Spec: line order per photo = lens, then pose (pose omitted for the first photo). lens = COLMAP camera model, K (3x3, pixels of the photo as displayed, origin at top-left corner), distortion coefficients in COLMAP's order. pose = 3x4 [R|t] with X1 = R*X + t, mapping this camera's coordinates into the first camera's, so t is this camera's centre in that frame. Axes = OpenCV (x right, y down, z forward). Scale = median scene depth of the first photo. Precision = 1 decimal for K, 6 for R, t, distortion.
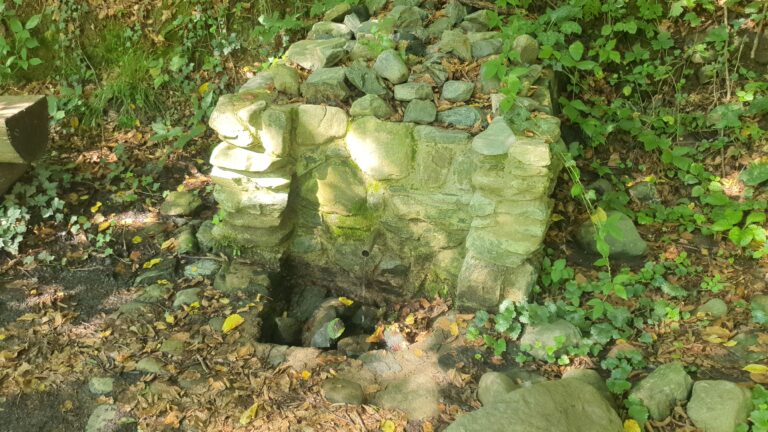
lens RADIAL K [[603.1, 0, 384.0], [0, 603.1, 216.0], [0, 0, 1]] dist [0.014092, -0.016165]
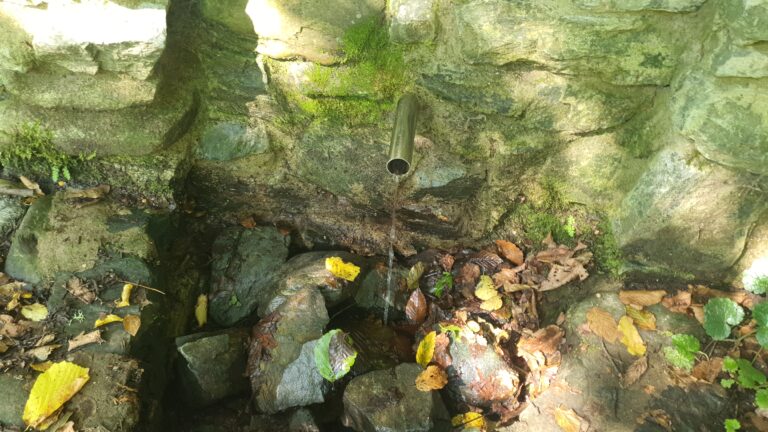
lens RADIAL K [[583.7, 0, 372.2], [0, 583.7, 219.4], [0, 0, 1]] dist [-0.006324, -0.006017]
pose [[0.991154, -0.084320, 0.102492, -0.082239], [0.054259, 0.962199, 0.266889, -0.002988], [-0.121122, -0.258967, 0.958262, 0.611728]]
